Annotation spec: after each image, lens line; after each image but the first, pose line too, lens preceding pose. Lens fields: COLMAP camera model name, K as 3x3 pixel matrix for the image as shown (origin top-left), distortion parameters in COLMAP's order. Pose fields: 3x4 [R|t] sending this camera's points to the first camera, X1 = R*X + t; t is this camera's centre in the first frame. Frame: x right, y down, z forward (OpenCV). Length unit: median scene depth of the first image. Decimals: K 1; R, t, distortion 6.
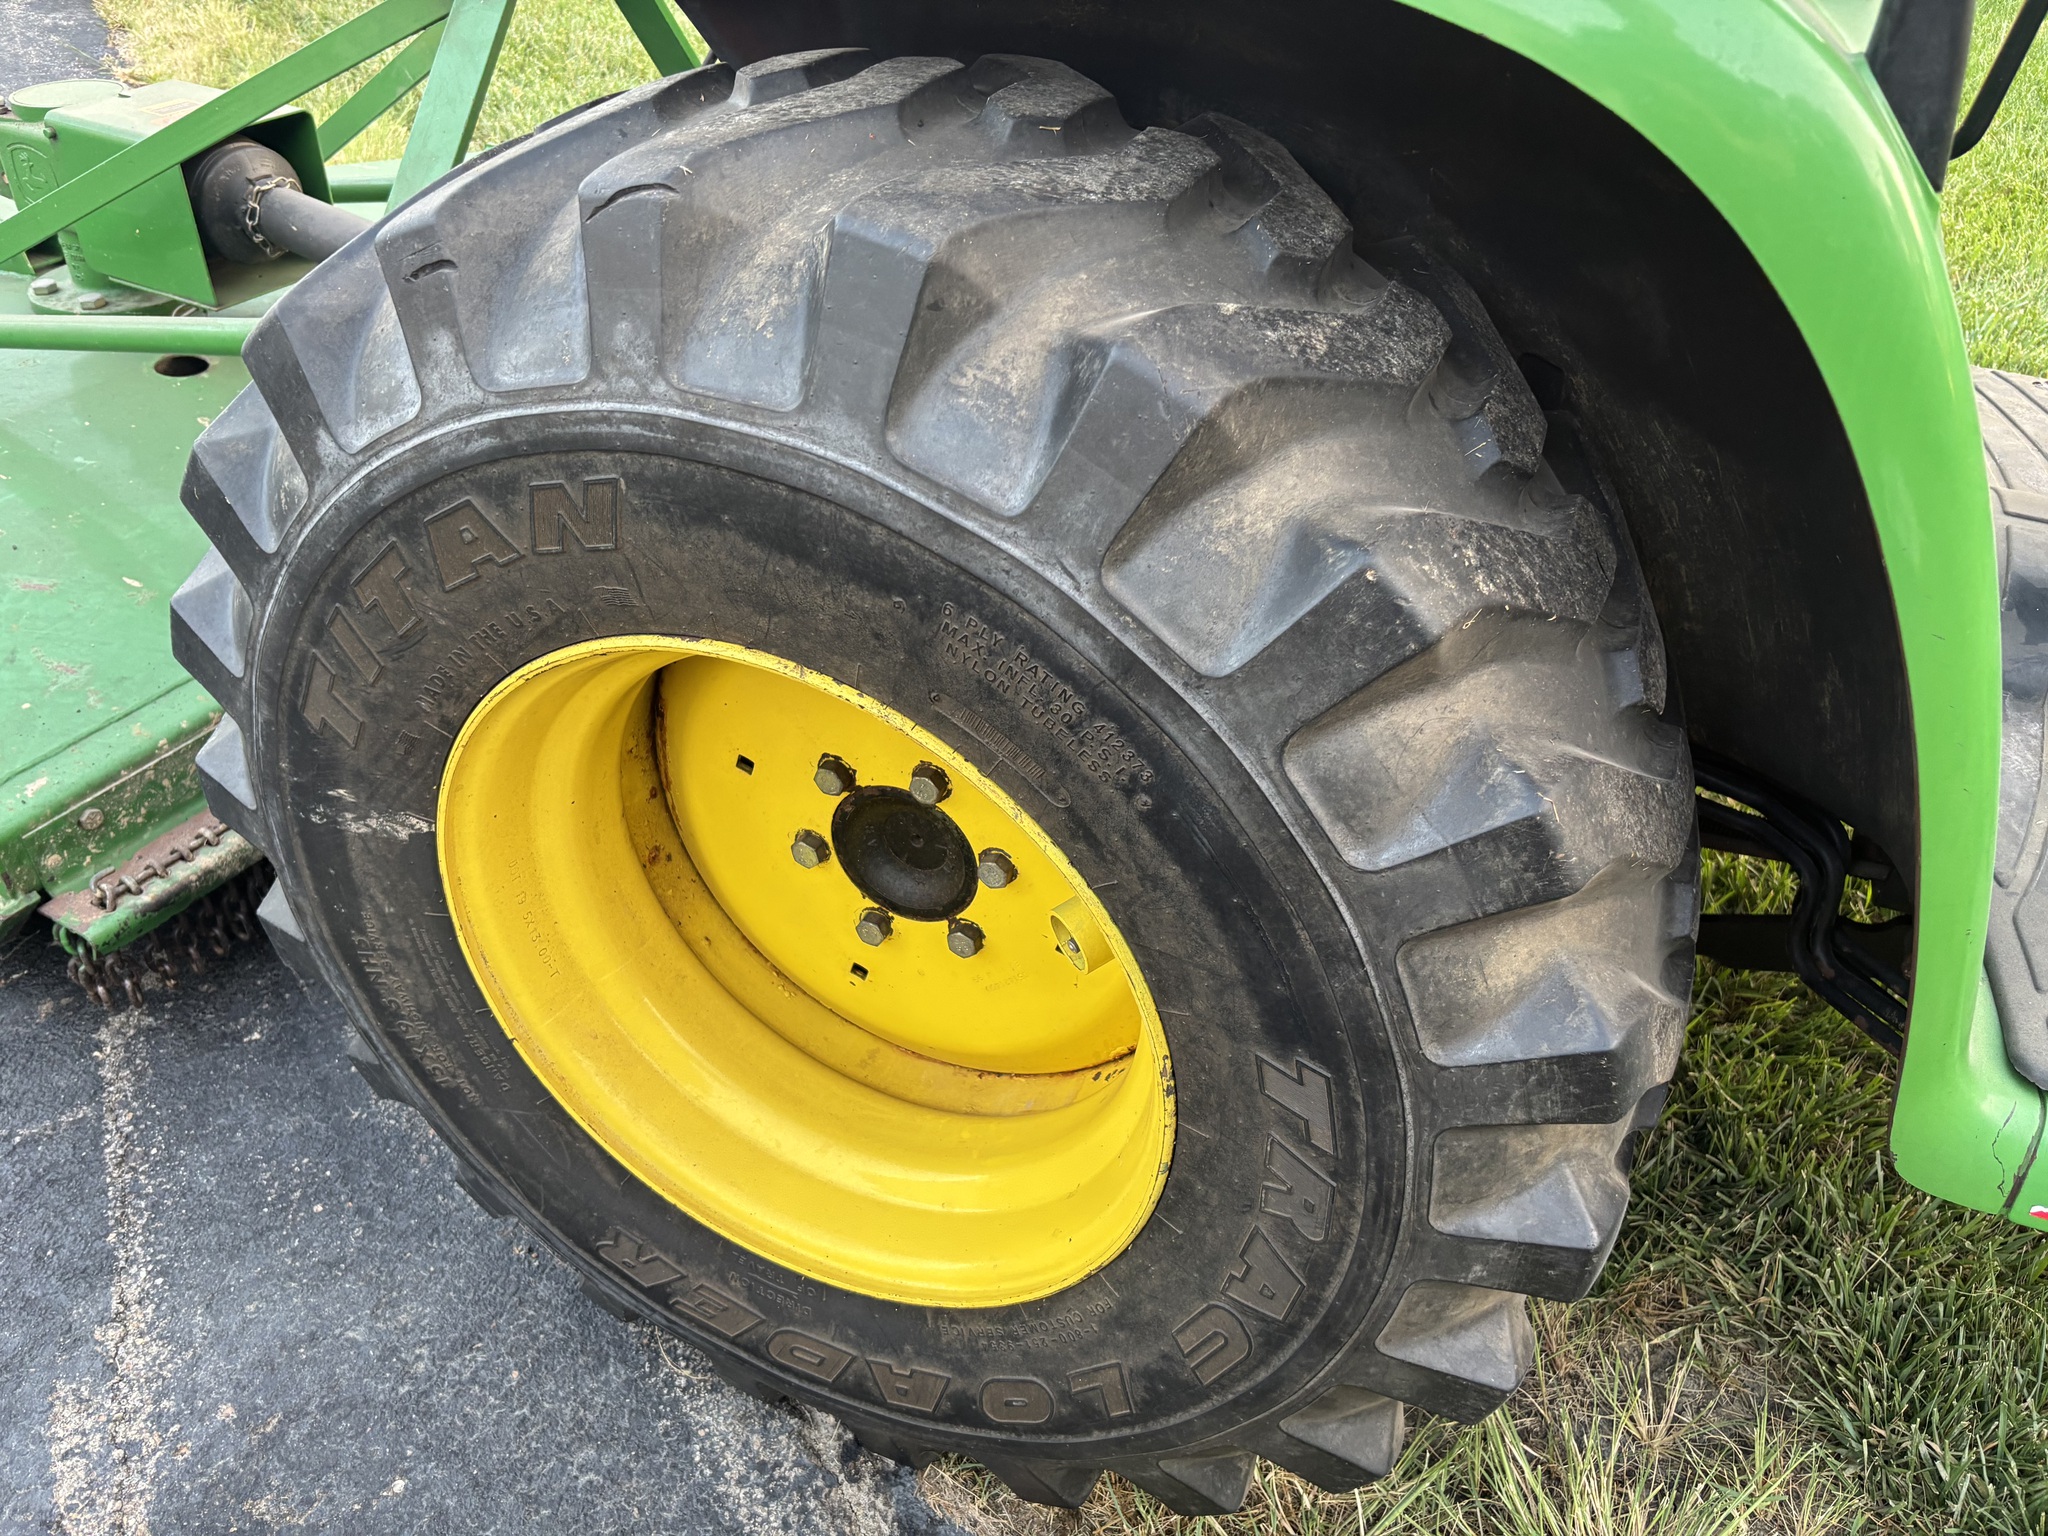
lens RADIAL K [[1537.9, 0, 1003.4], [0, 1537.9, 763.9], [0, 0, 1]] dist [0.112092, -0.199132]
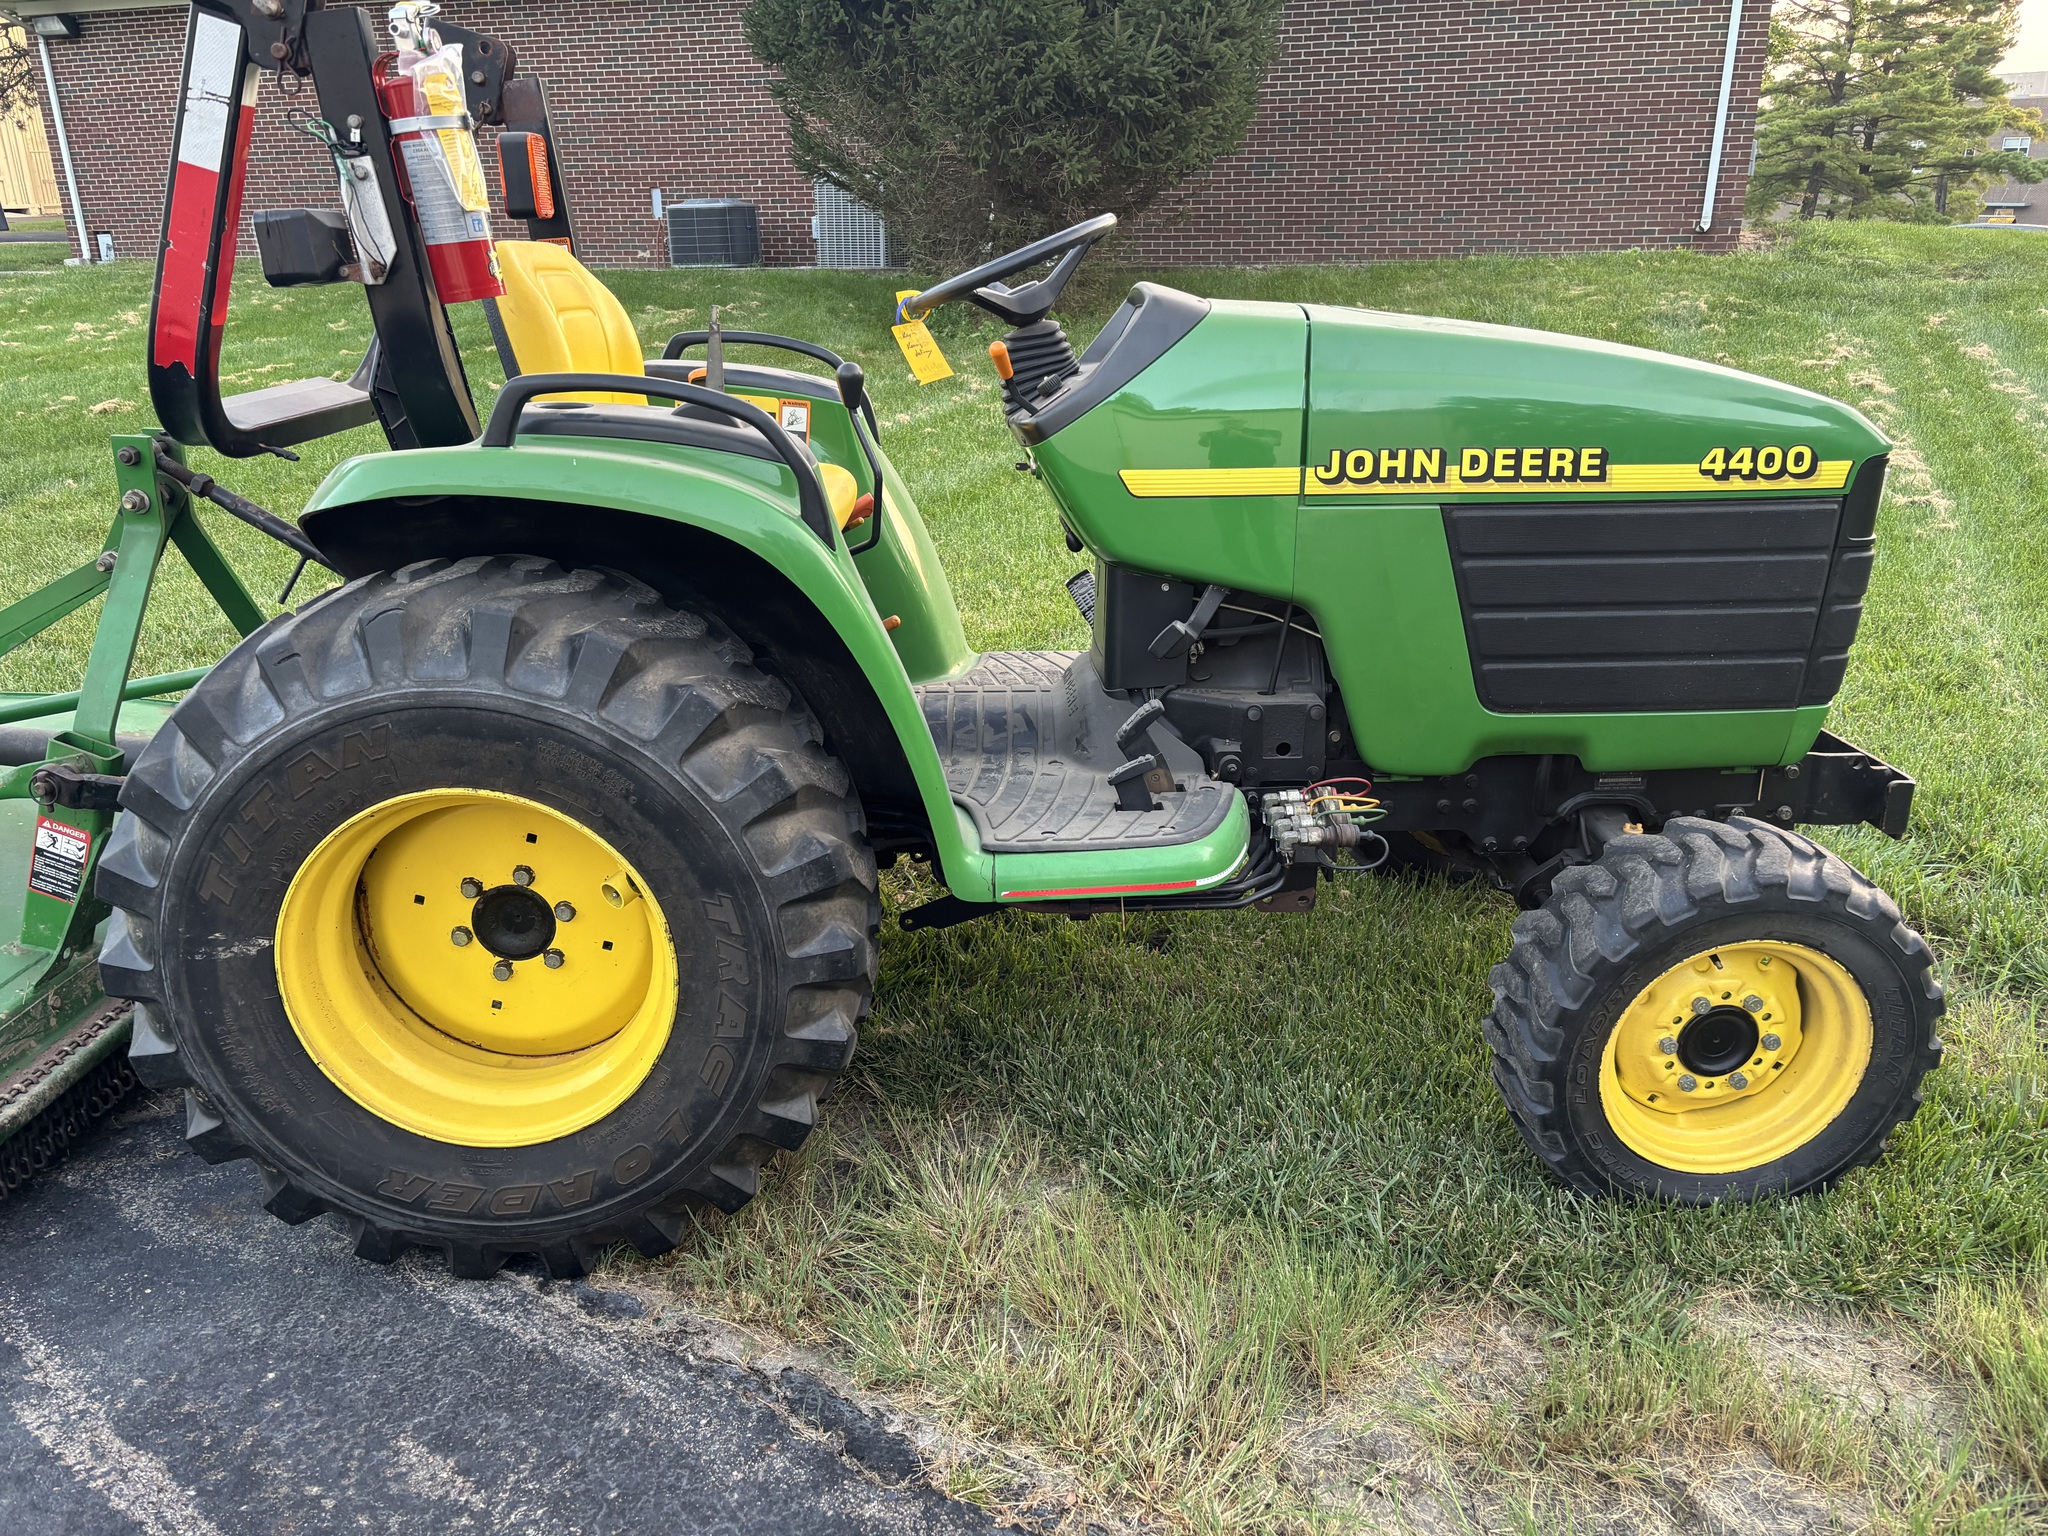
lens RADIAL K [[1577.1, 0, 1037.4], [0, 1577.1, 751.1], [0, 0, 1]] dist [0.053403, -0.073313]
pose [[0.896682, -0.175720, 0.406305, -0.344288], [0.288872, 0.927753, -0.236279, 0.727227], [-0.335432, 0.329237, 0.882660, -1.508205]]
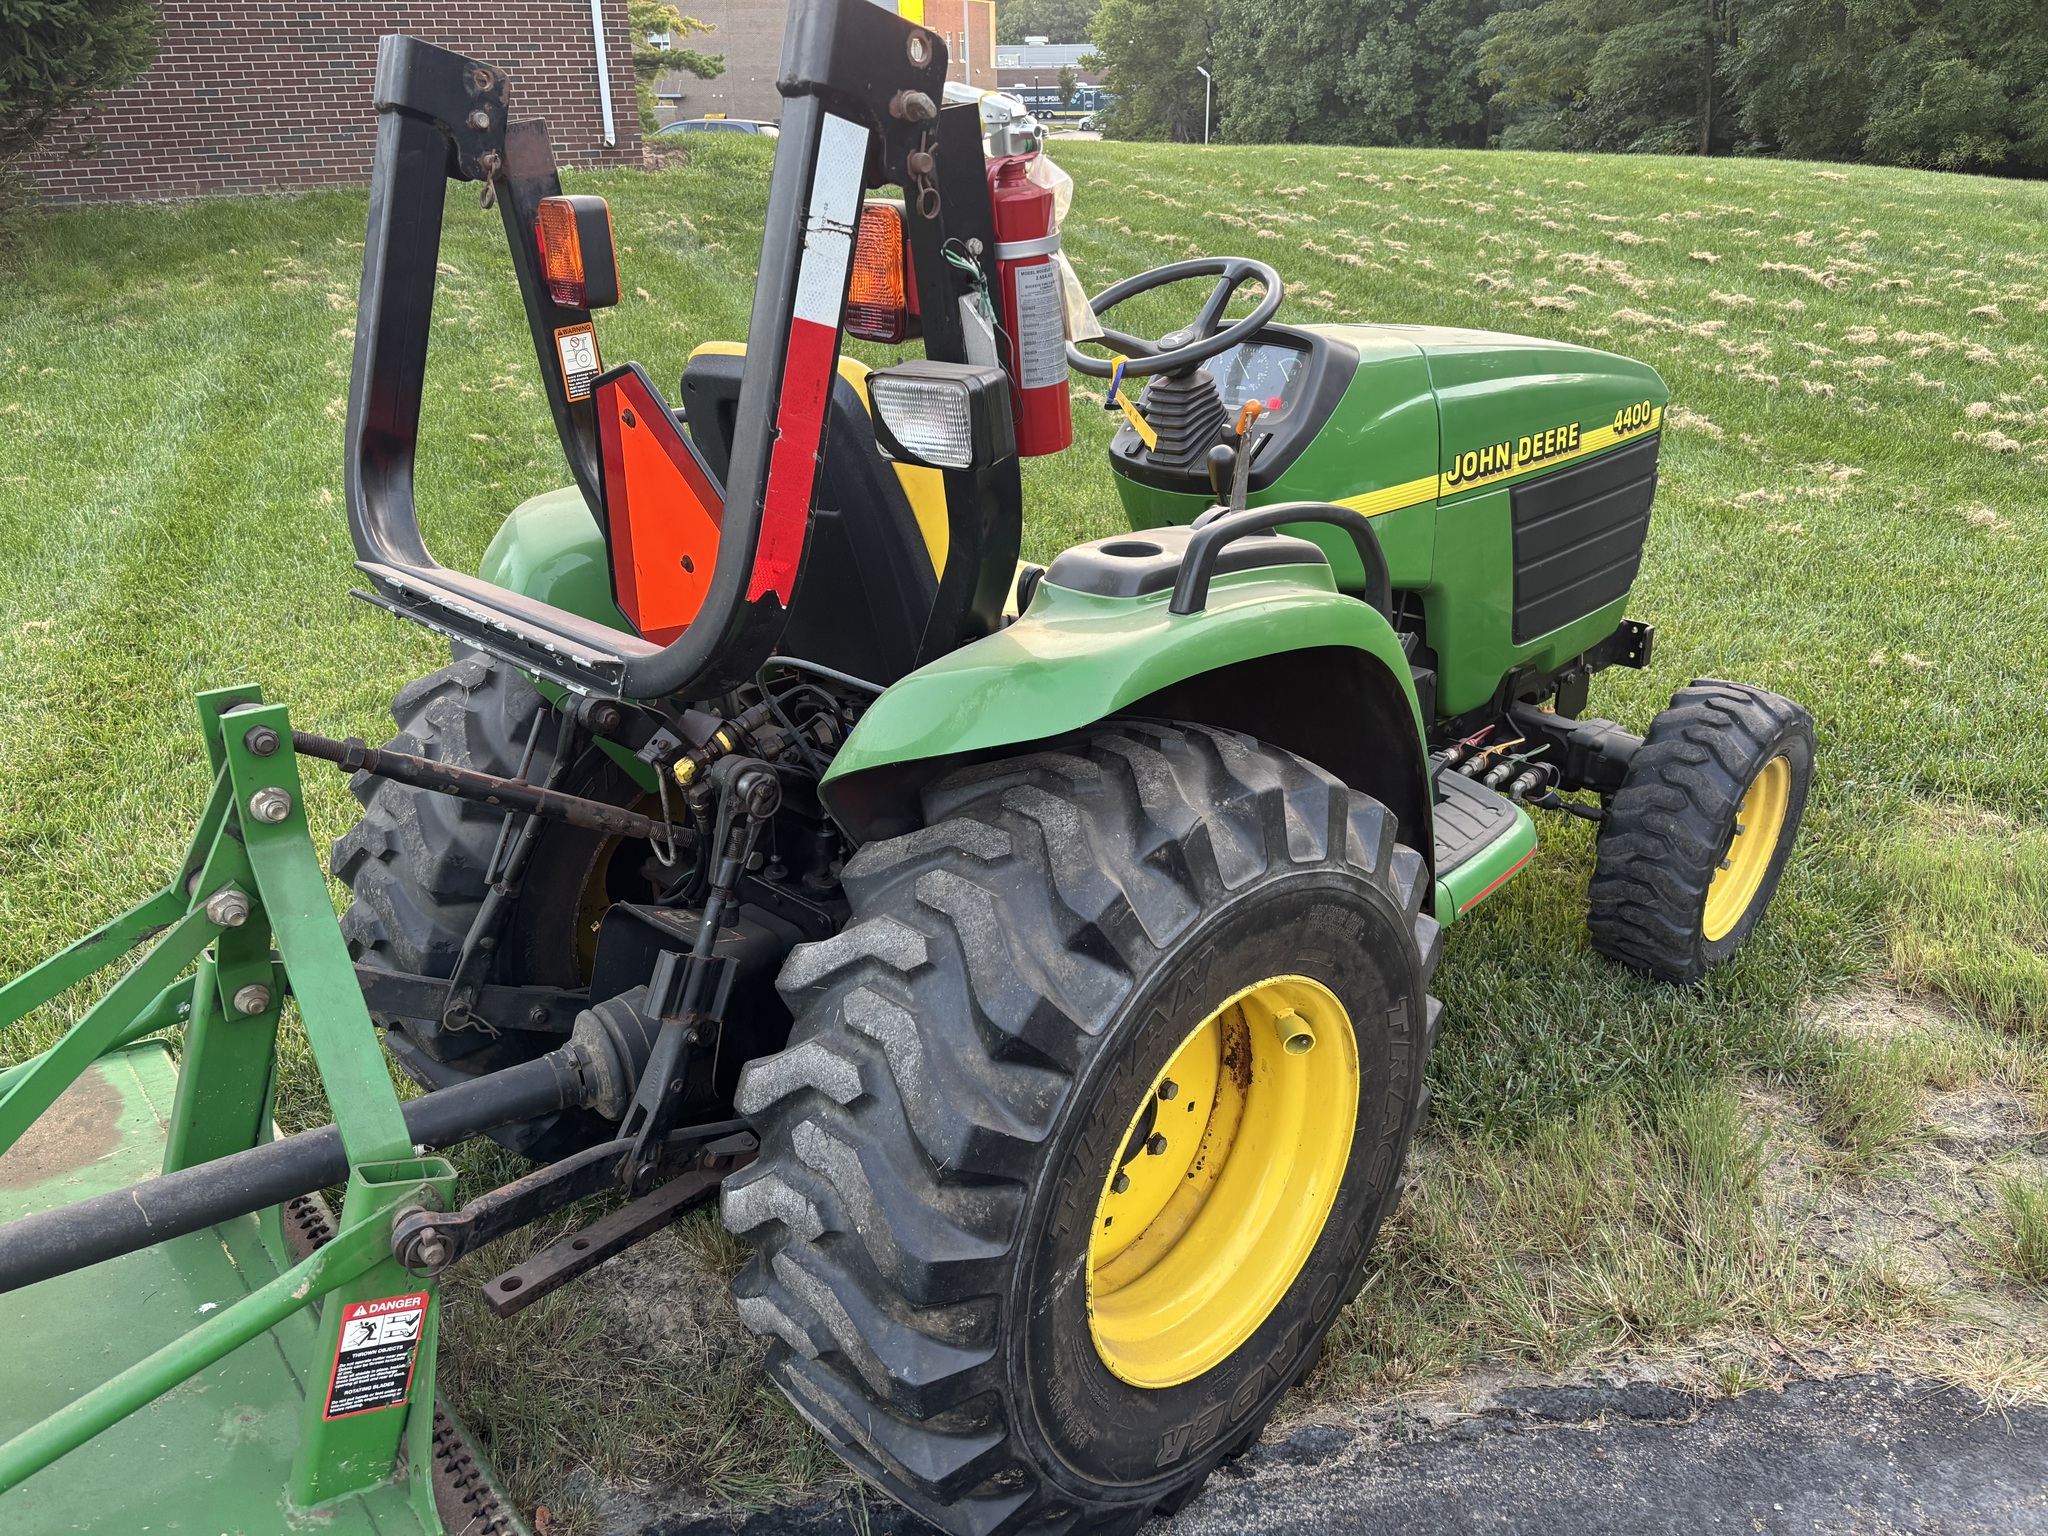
lens RADIAL K [[1577.1, 0, 1037.4], [0, 1577.1, 751.1], [0, 0, 1]] dist [0.053403, -0.073313]
pose [[0.341625, -0.394733, 0.852923, -2.034796], [0.575565, 0.805304, 0.142161, -0.833643], [-0.742978, 0.442347, 0.502307, -0.026677]]
